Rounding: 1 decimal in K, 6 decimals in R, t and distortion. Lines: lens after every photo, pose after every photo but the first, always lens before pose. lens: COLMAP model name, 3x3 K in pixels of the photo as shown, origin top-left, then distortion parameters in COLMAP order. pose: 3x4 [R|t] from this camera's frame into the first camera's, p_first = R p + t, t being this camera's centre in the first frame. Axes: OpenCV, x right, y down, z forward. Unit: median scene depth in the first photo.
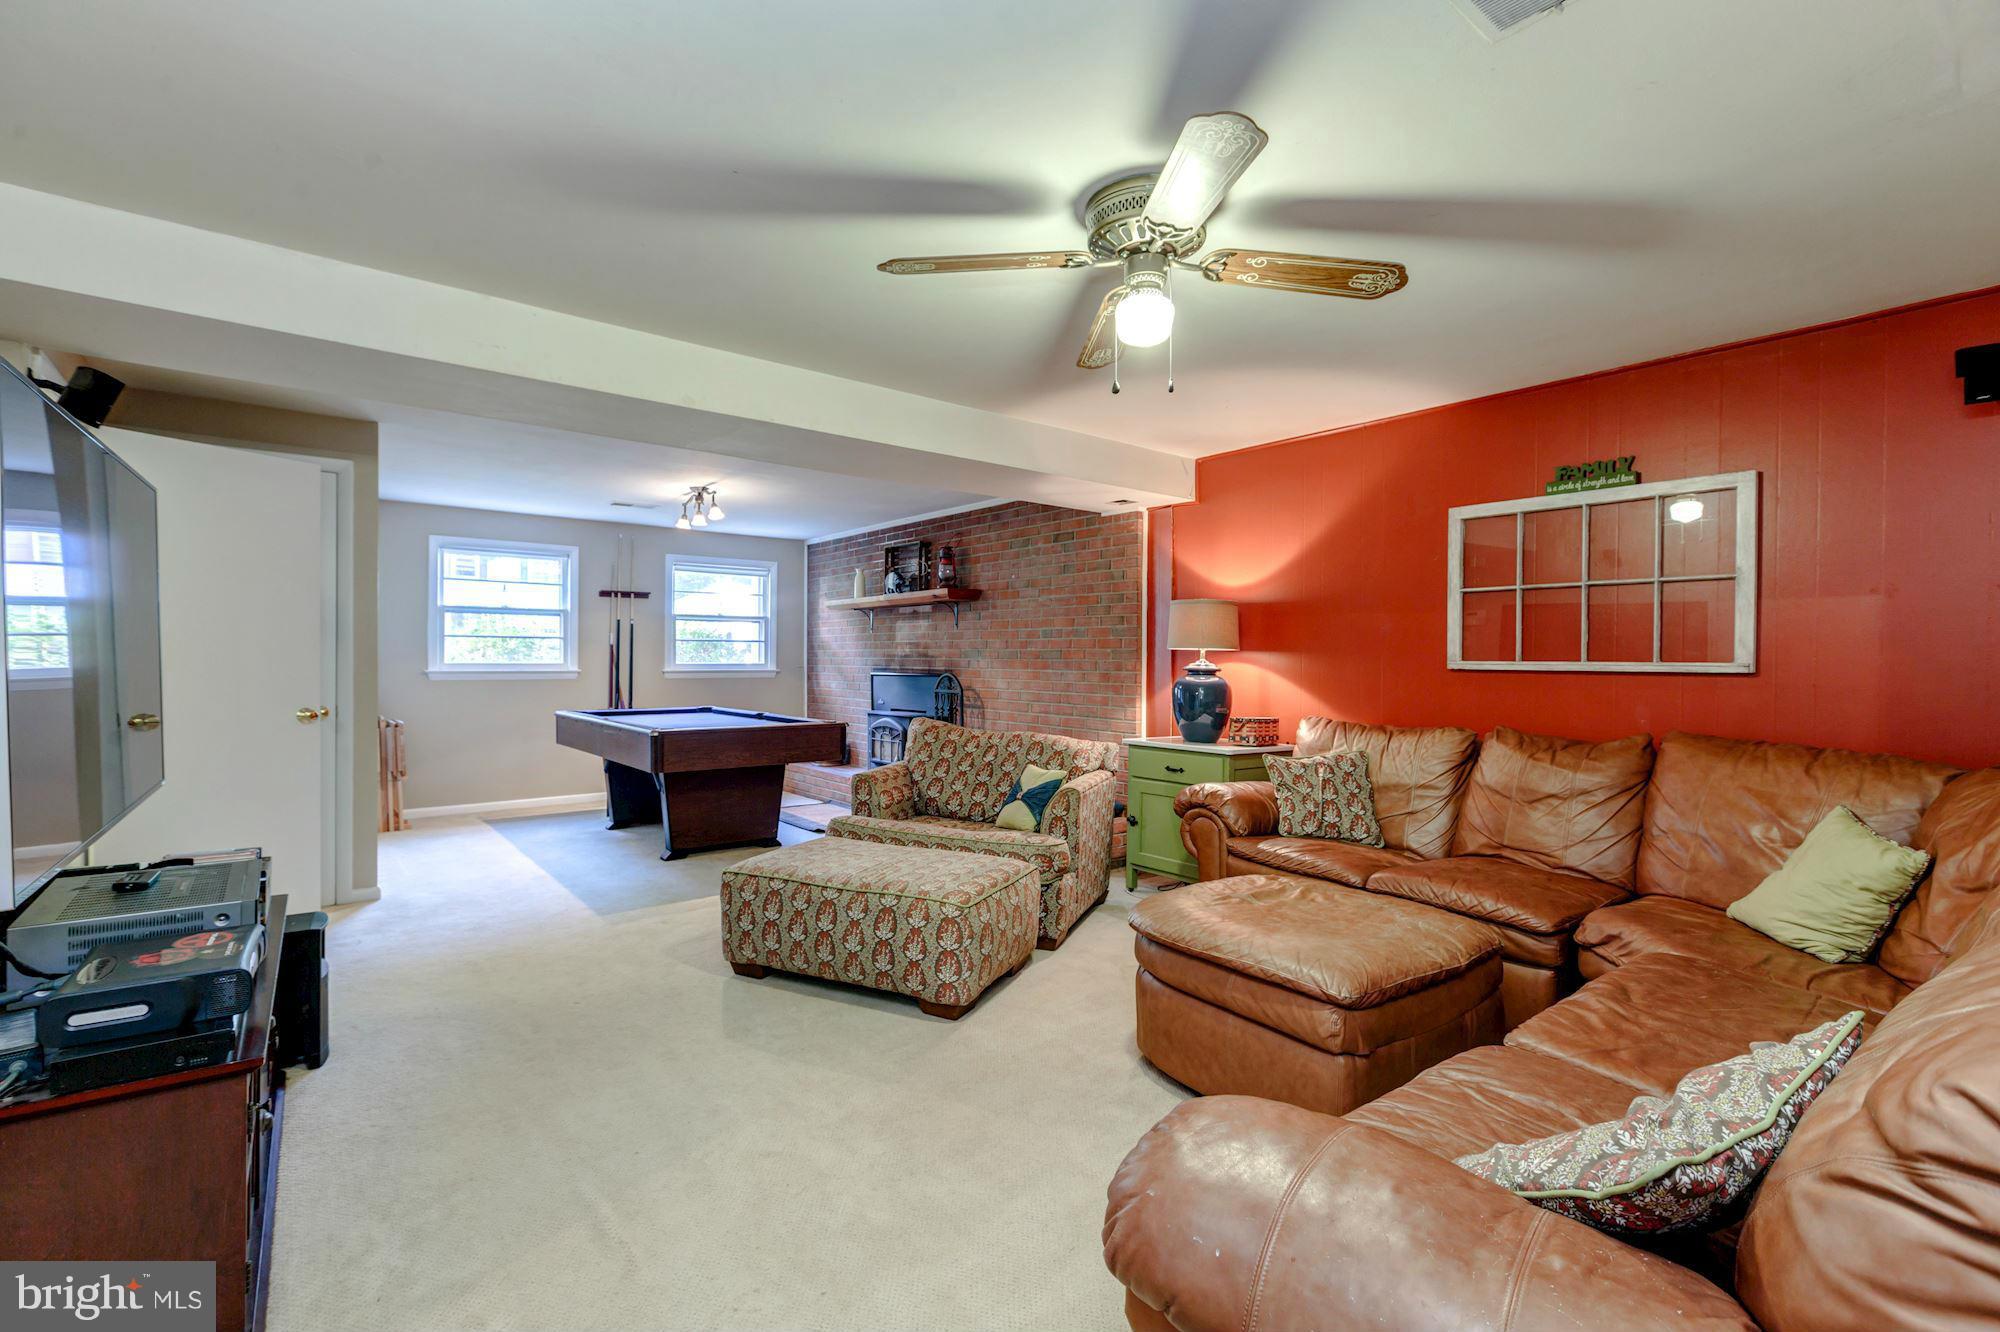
lens RADIAL K [[896.6, 0, 999.0], [0, 896.6, 664.4], [0, 0, 1]] dist [0.001061, 0.000067]
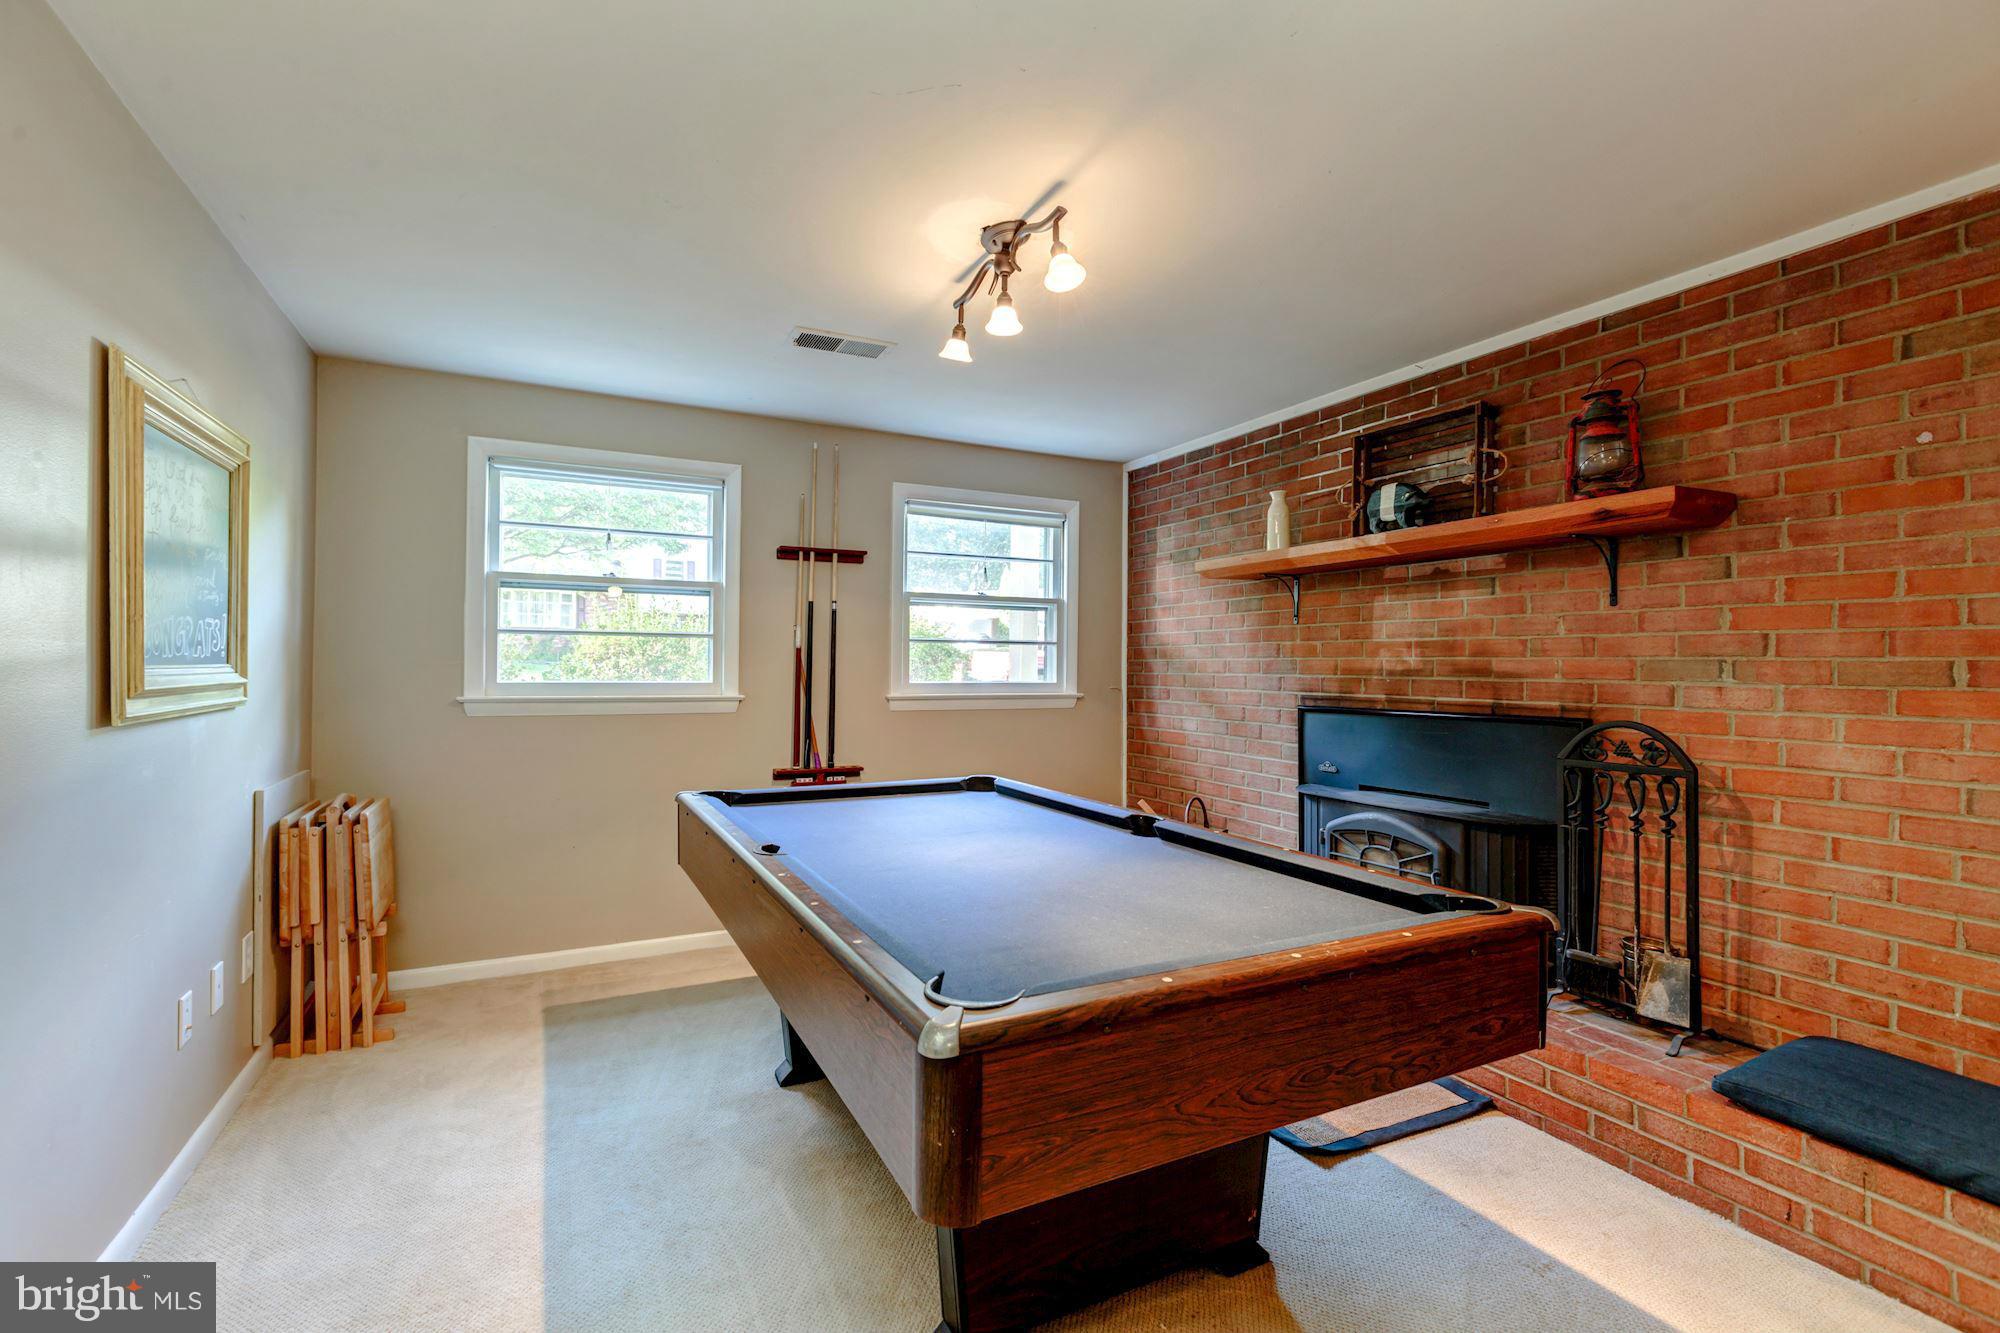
lens RADIAL K [[896.6, 0, 1001.9], [0, 896.6, 665.5], [0, 0, 1]] dist [0.001061, 0.000067]
pose [[0.980277, 0.002877, -0.197607, -0.212085], [-0.004603, 0.999955, -0.008277, -0.007989], [0.197574, 0.009023, 0.980246, 0.511534]]
